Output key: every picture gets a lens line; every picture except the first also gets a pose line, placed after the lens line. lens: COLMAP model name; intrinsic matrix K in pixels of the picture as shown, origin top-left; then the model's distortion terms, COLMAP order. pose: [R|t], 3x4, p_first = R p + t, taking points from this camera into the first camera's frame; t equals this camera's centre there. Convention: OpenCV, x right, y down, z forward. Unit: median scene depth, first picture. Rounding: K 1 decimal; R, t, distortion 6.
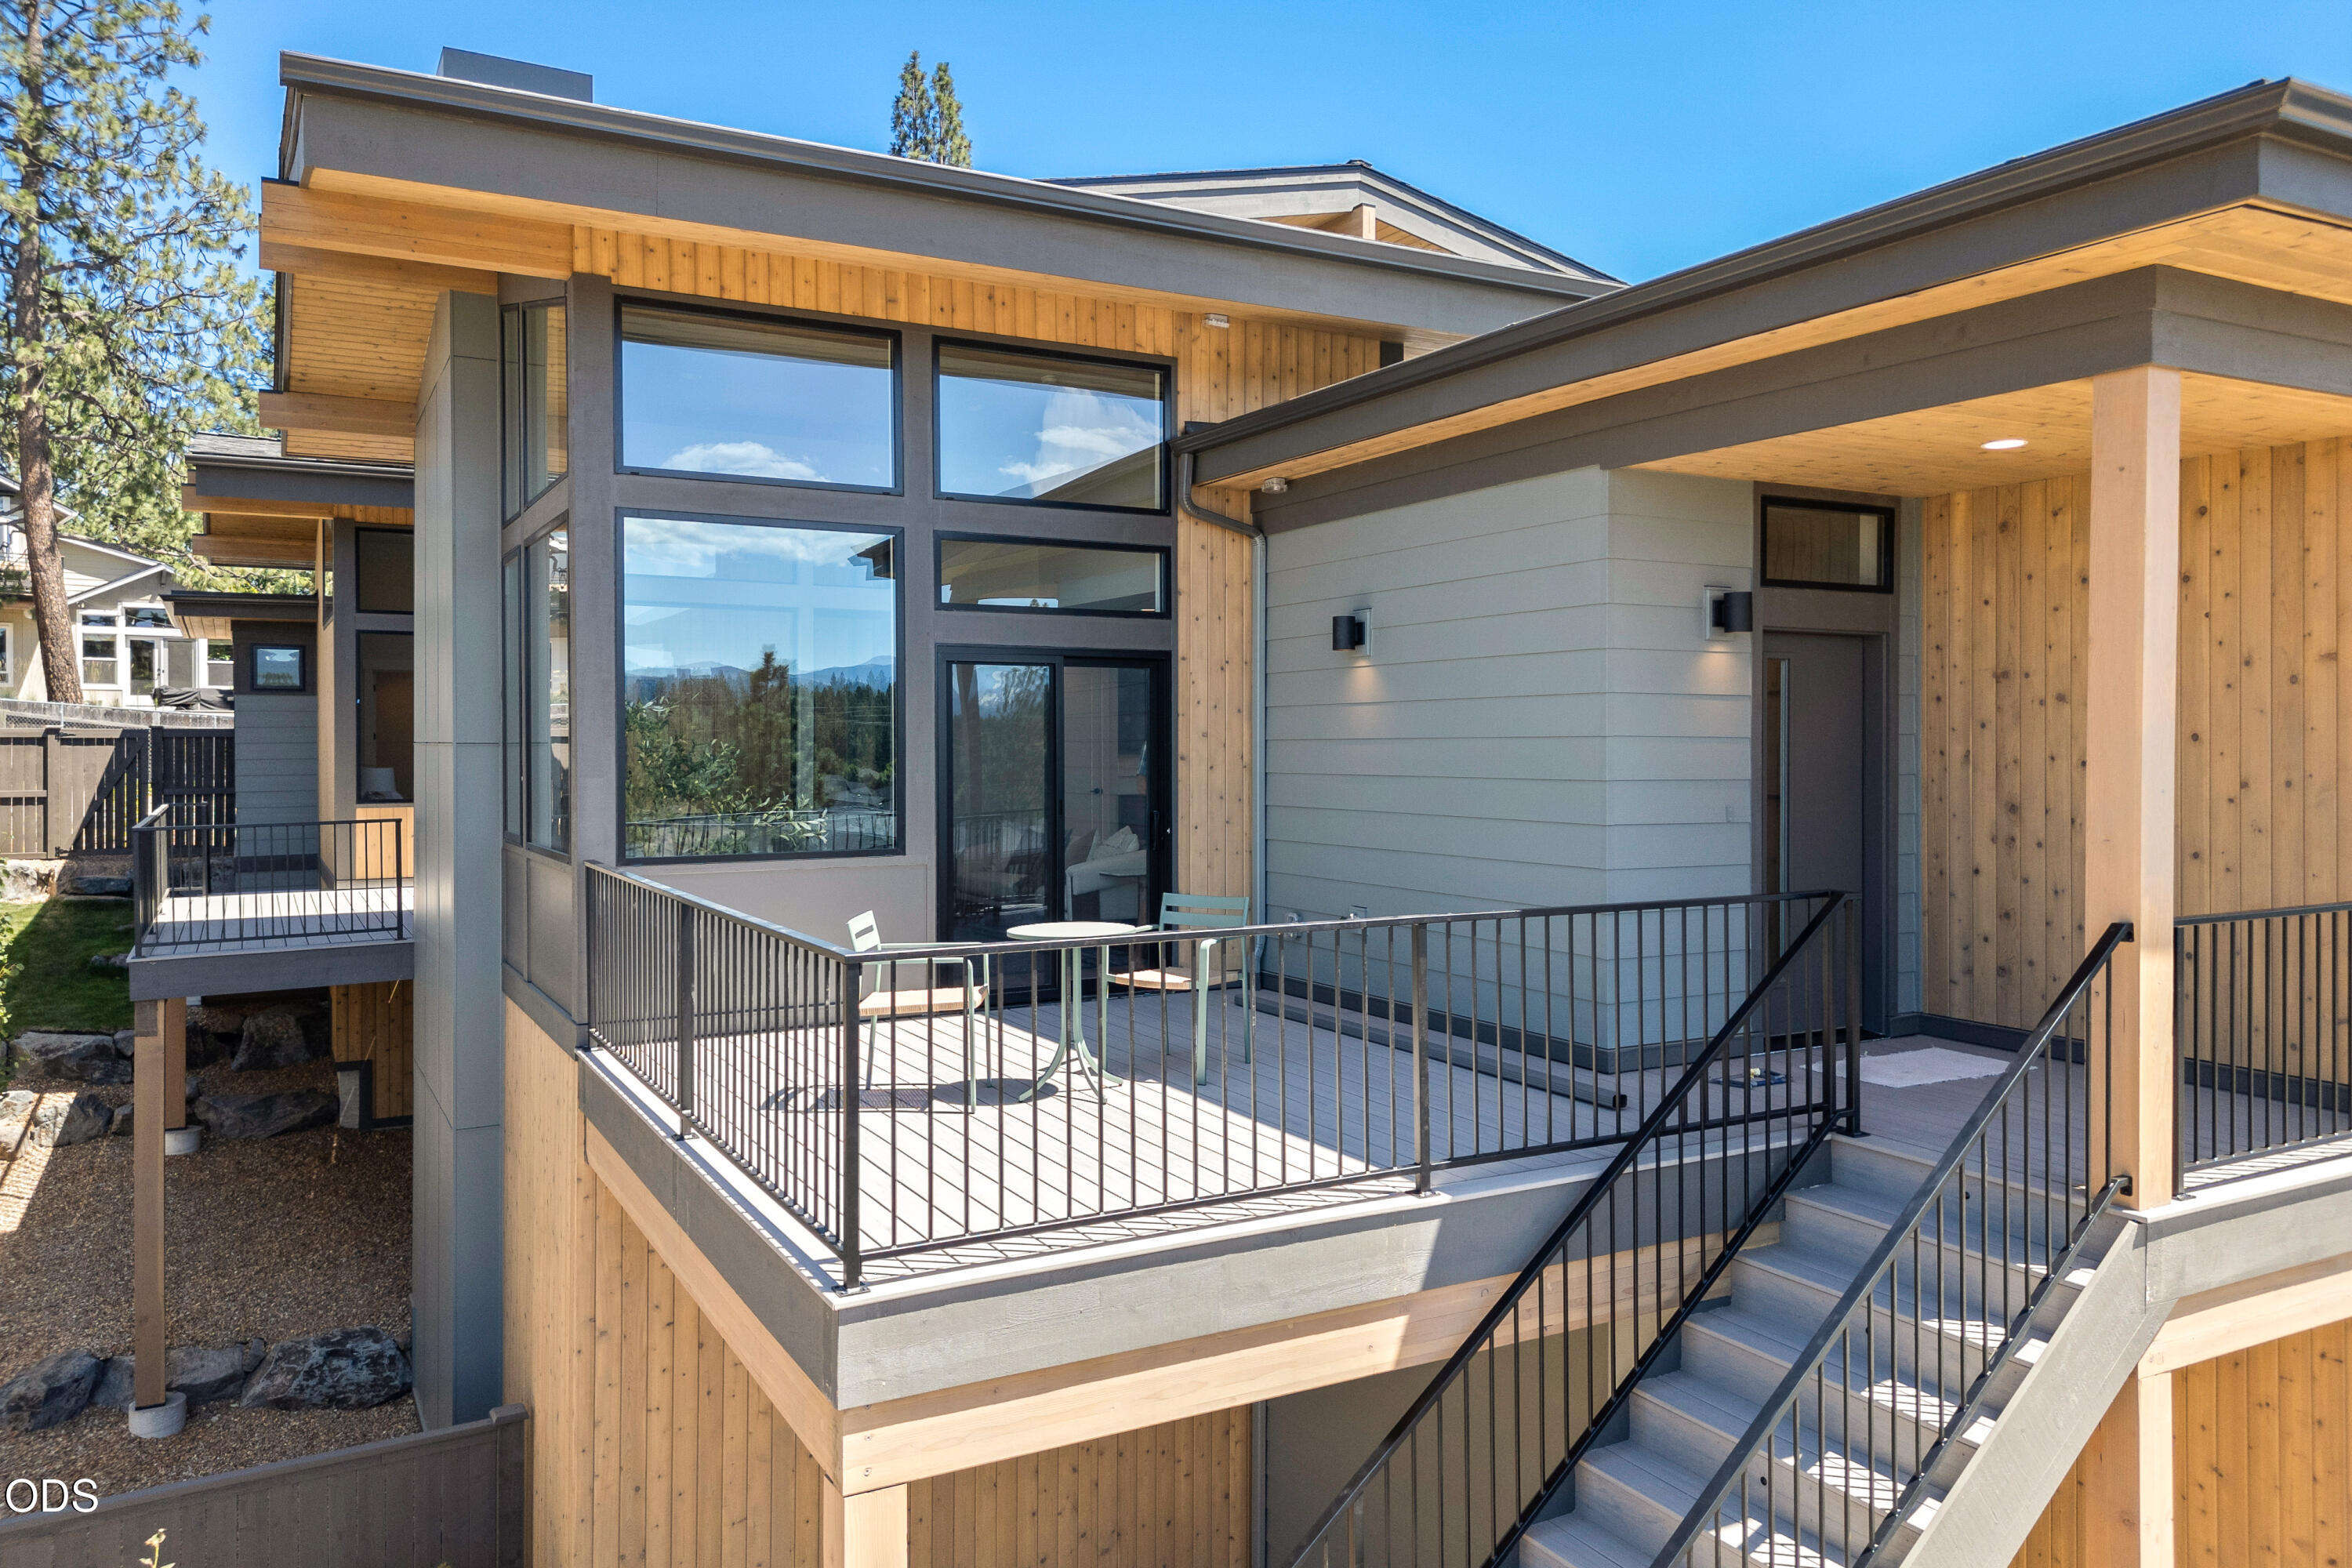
lens RADIAL K [[1705.5, 0, 1209.6], [0, 1705.5, 739.8], [0, 0, 1]] dist [0.063807, -0.051957]
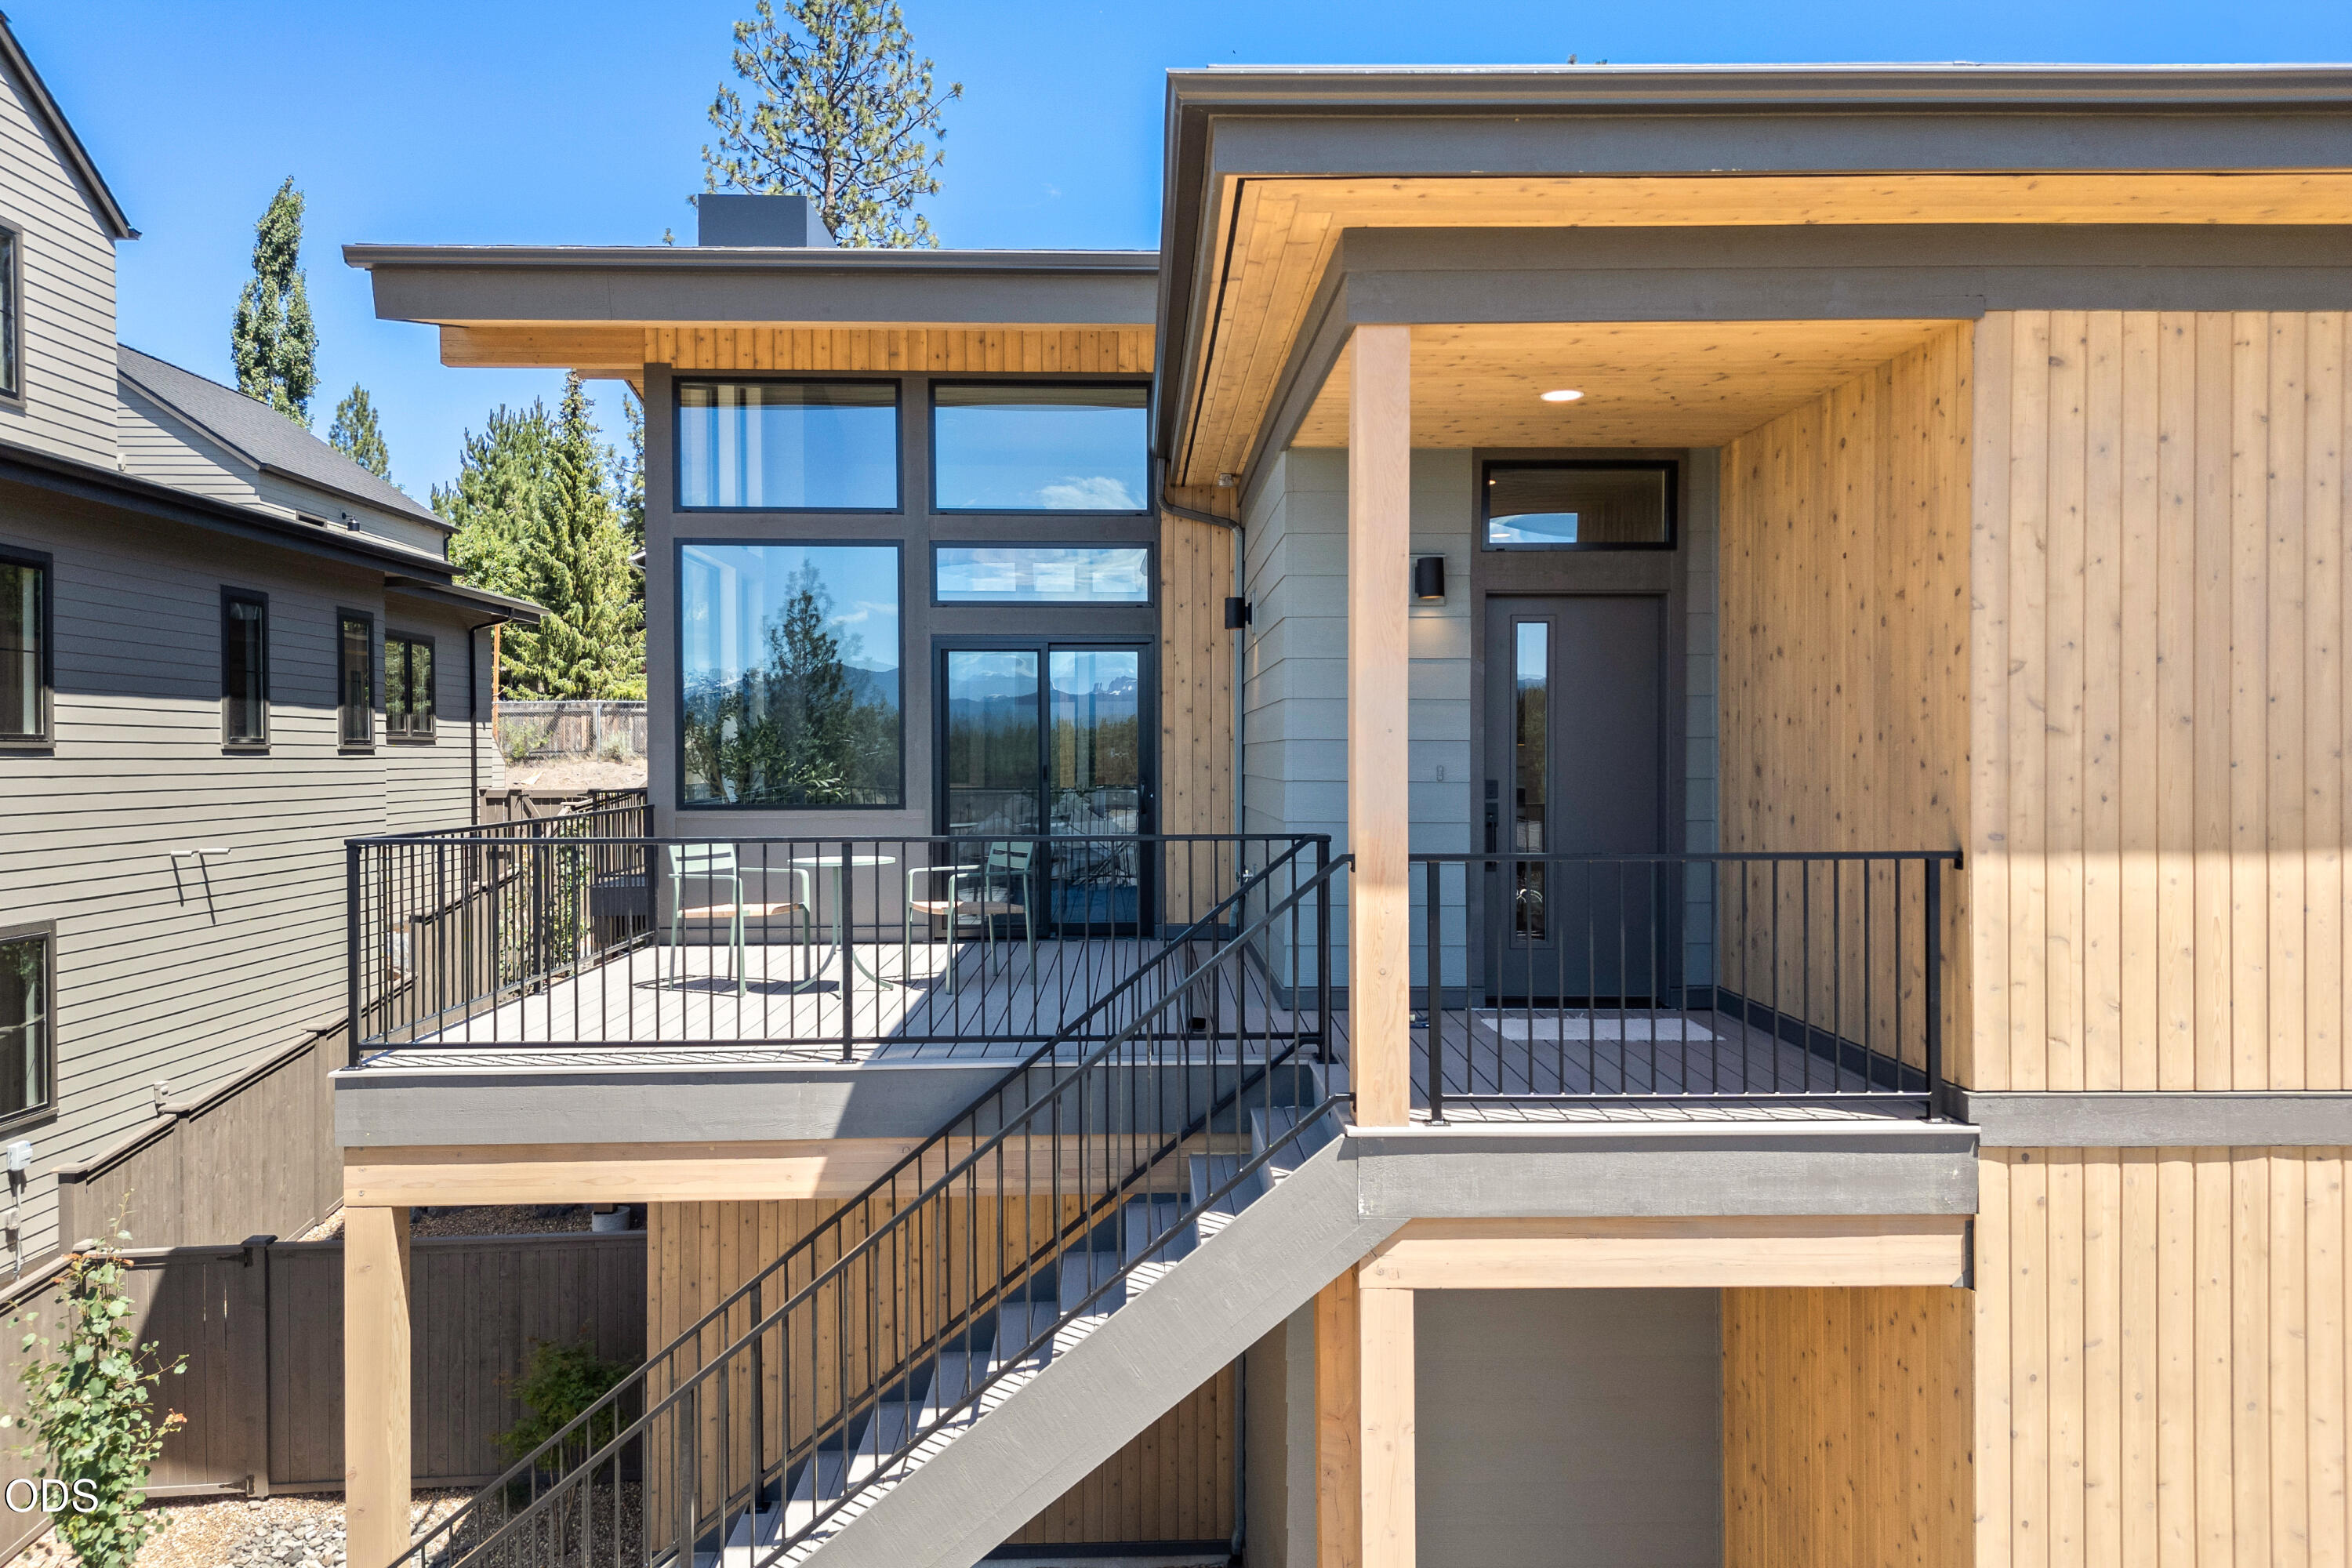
lens RADIAL K [[1705.5, 0, 1139.0], [0, 1705.5, 738.4], [0, 0, 1]] dist [0.063807, -0.051957]
pose [[0.880783, -0.003243, -0.473509, 0.491818], [-0.000282, 0.999973, -0.007374, 0.023485], [0.473520, 0.006629, 0.880758, 0.010724]]
